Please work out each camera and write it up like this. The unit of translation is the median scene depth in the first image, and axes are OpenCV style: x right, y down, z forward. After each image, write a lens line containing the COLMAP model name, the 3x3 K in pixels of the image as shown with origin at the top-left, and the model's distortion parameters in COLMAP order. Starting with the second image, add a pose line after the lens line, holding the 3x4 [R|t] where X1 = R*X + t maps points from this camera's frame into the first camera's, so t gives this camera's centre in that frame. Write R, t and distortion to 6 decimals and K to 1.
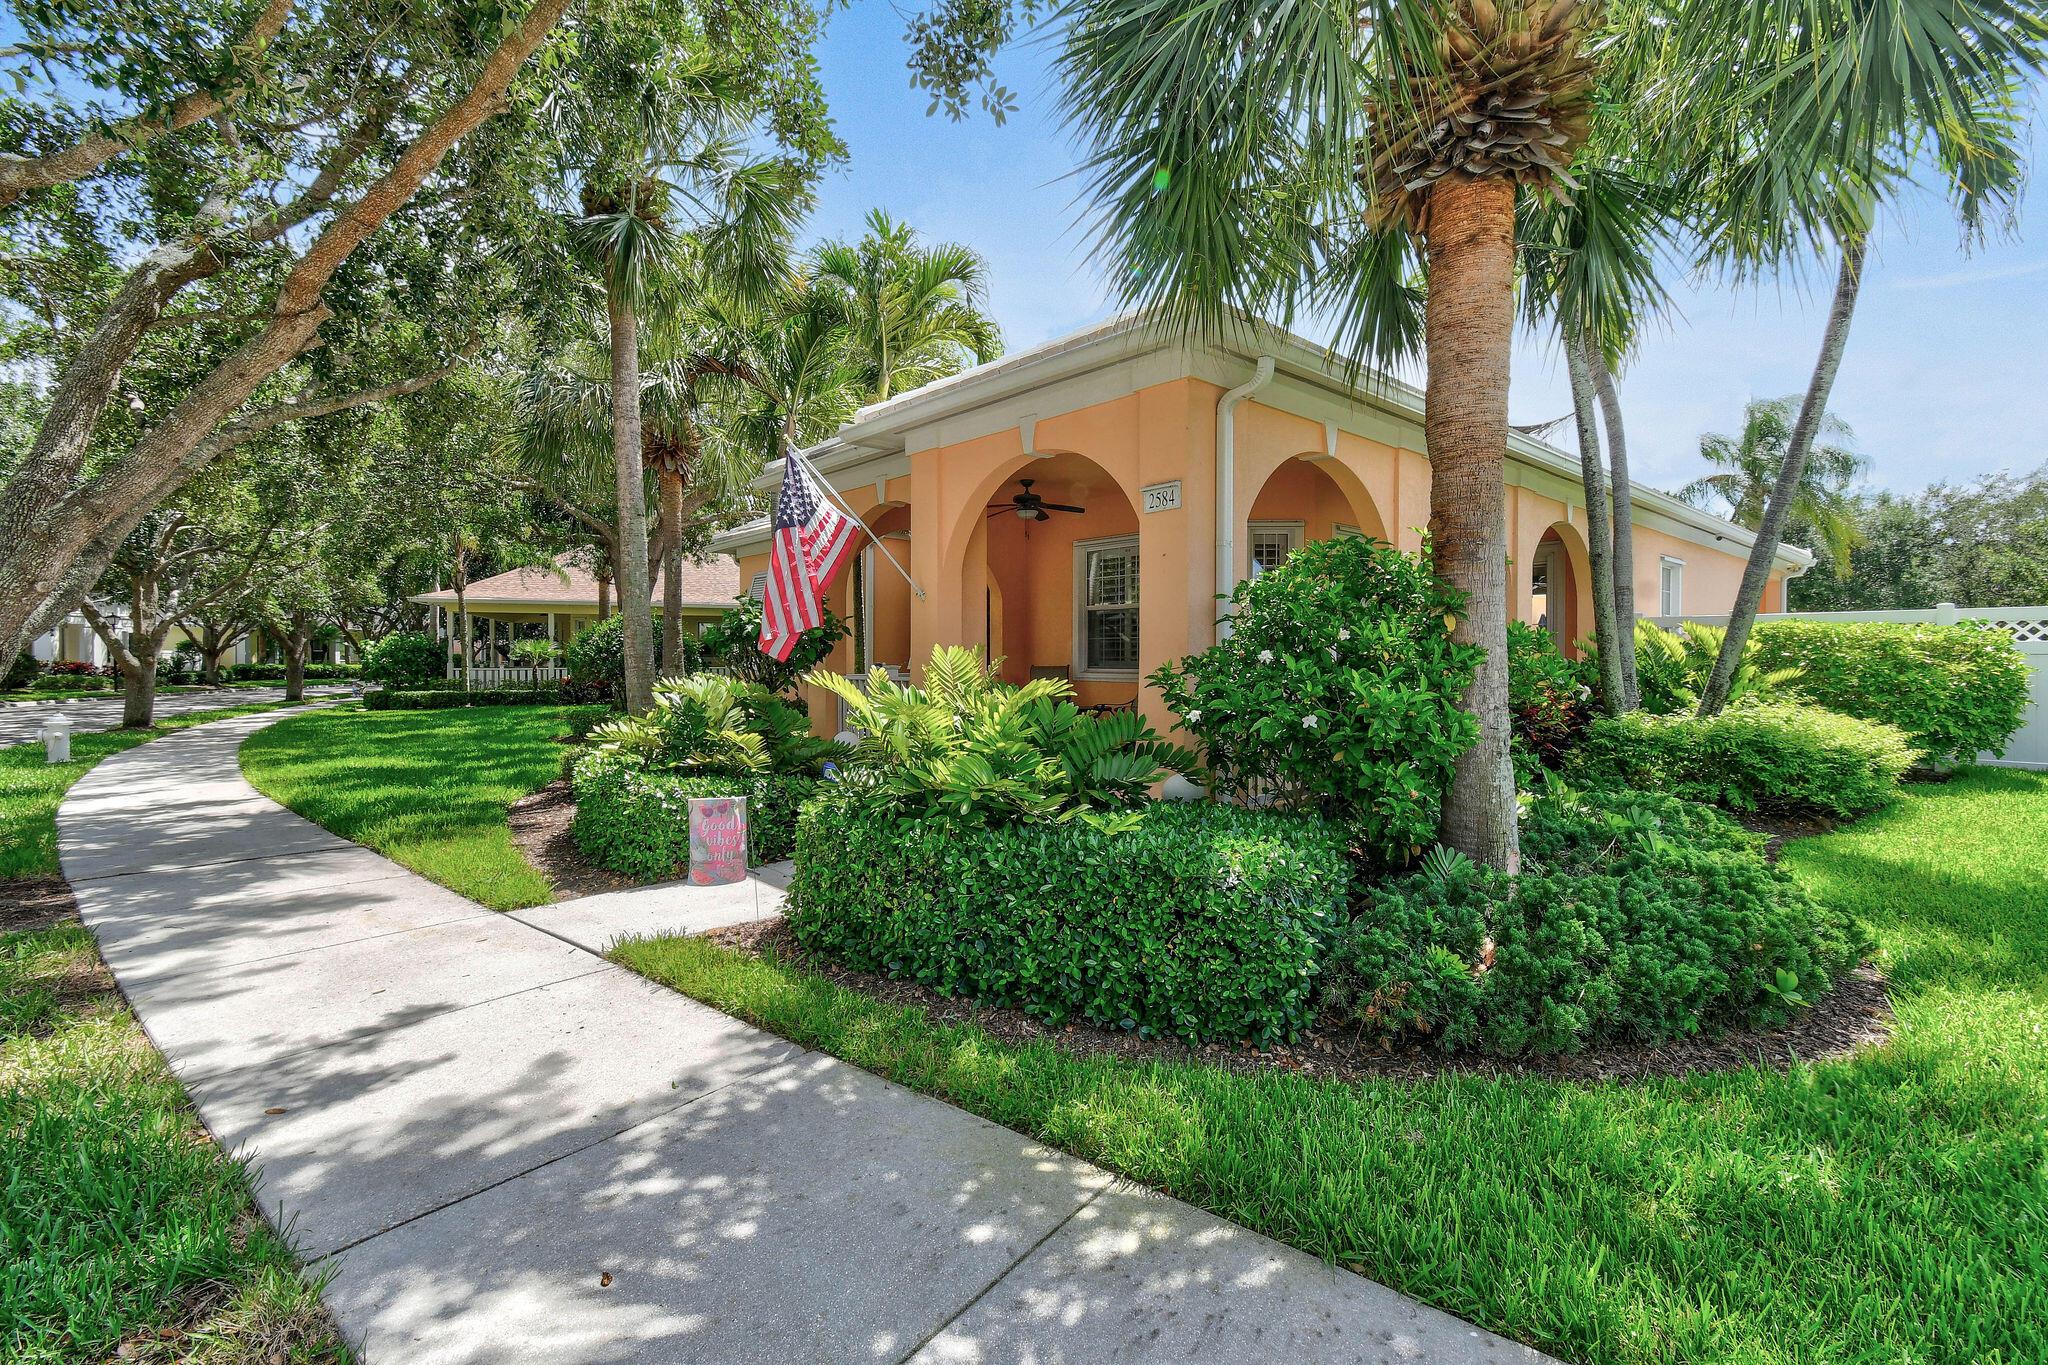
lens RADIAL K [[905.2, 0, 1029.1], [0, 905.2, 678.0], [0, 0, 1]] dist [-0.000817, 0.000159]
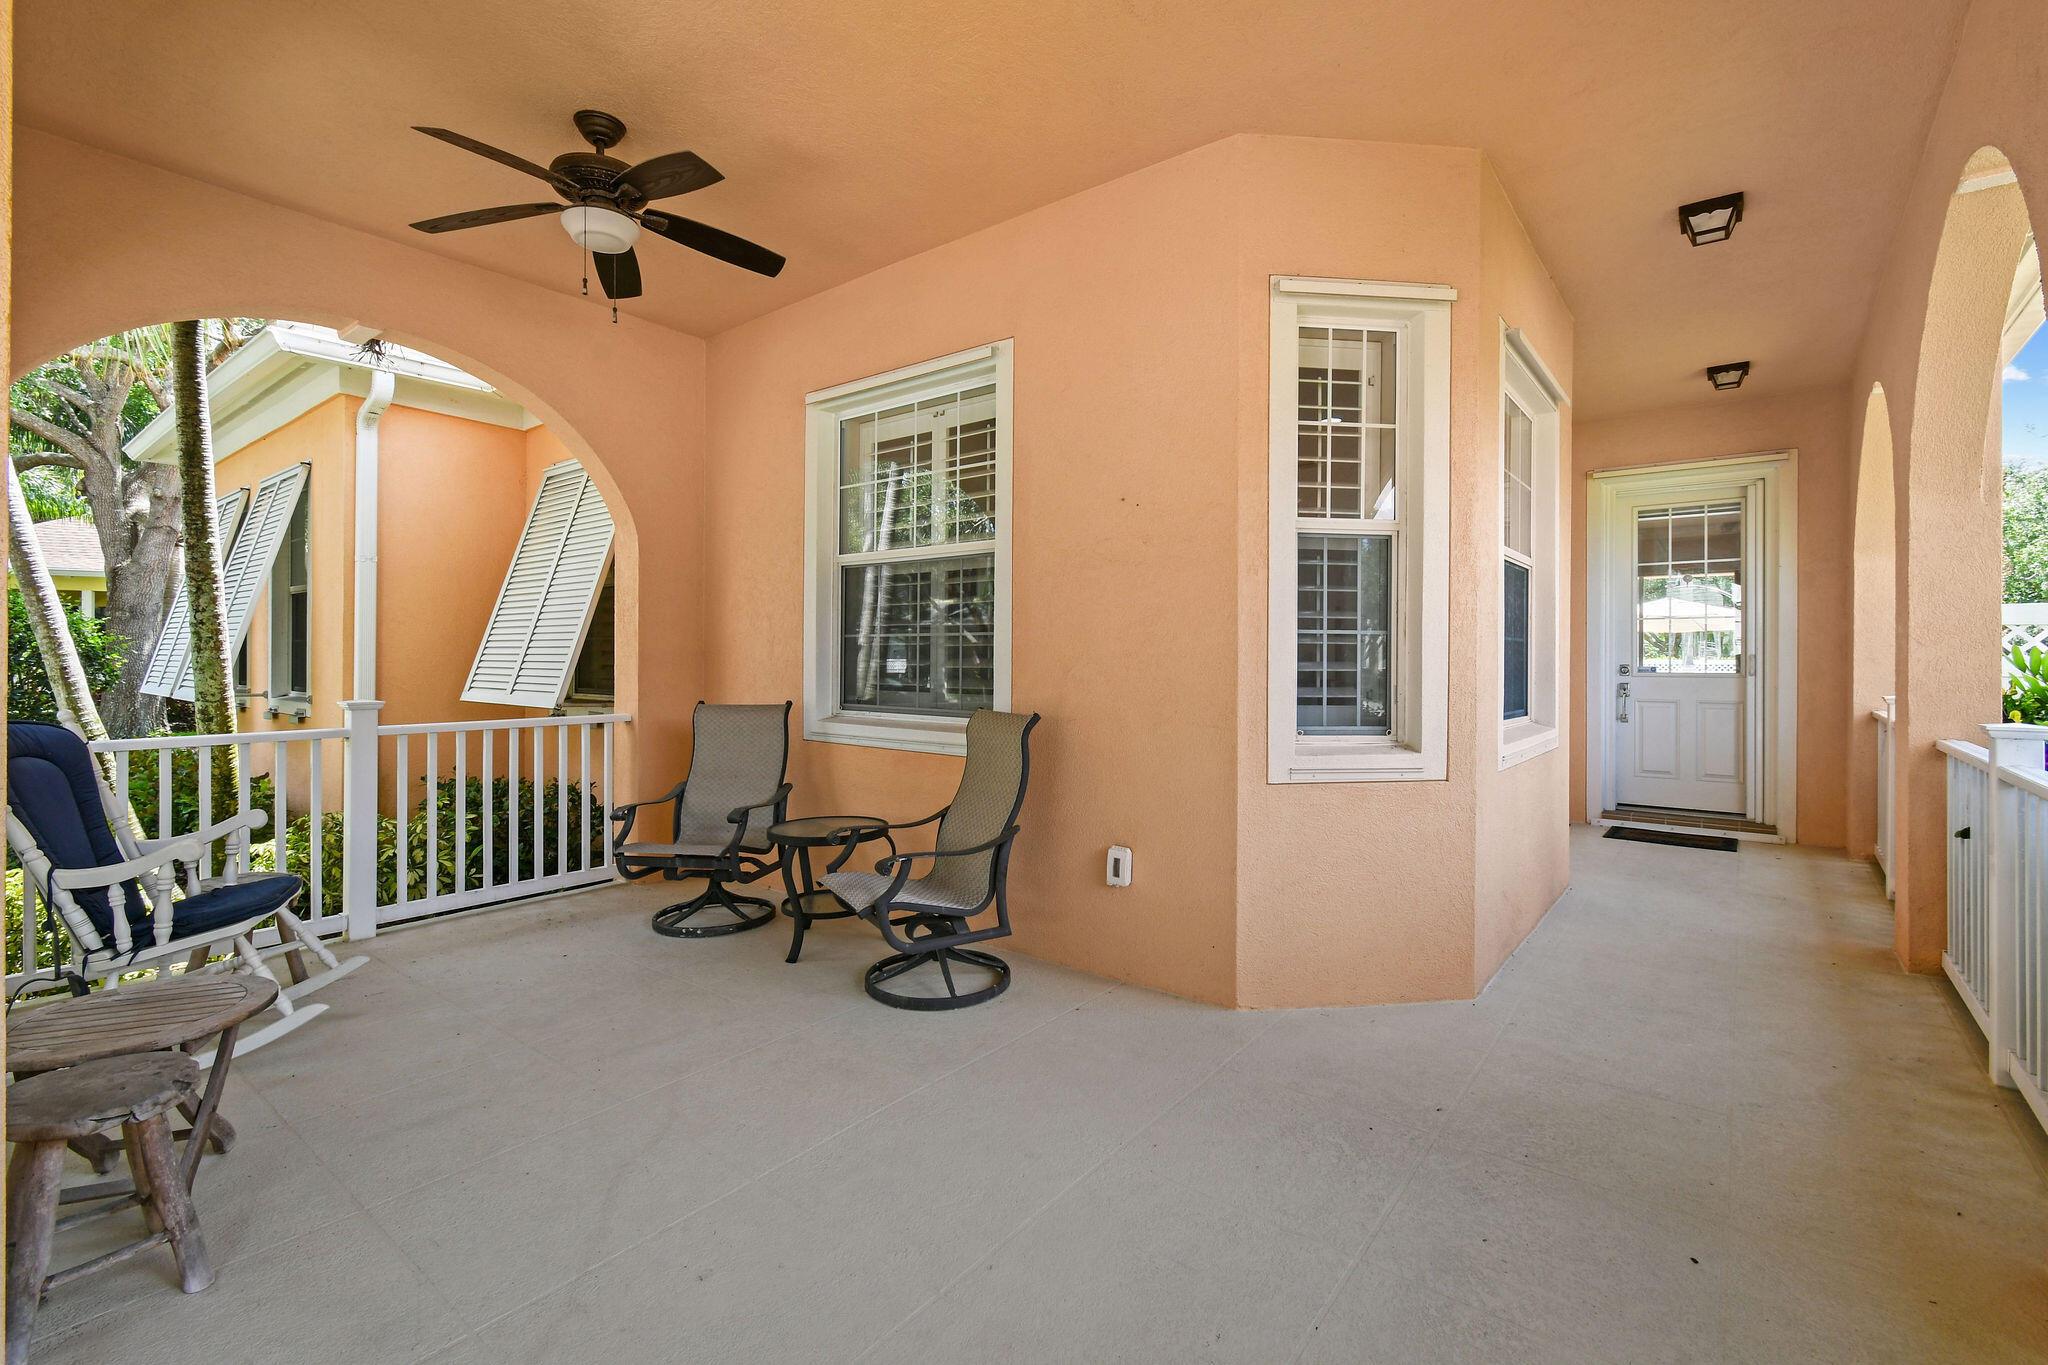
lens RADIAL K [[913.4, 0, 1021.8], [0, 913.4, 658.8], [0, 0, 1]] dist [0.001285, -0.000804]
pose [[0.987438, 0.005018, 0.157926, 0.106378], [-0.002004, 0.999813, -0.019238, -0.033572], [-0.157993, 0.018680, 0.987264, 0.771883]]
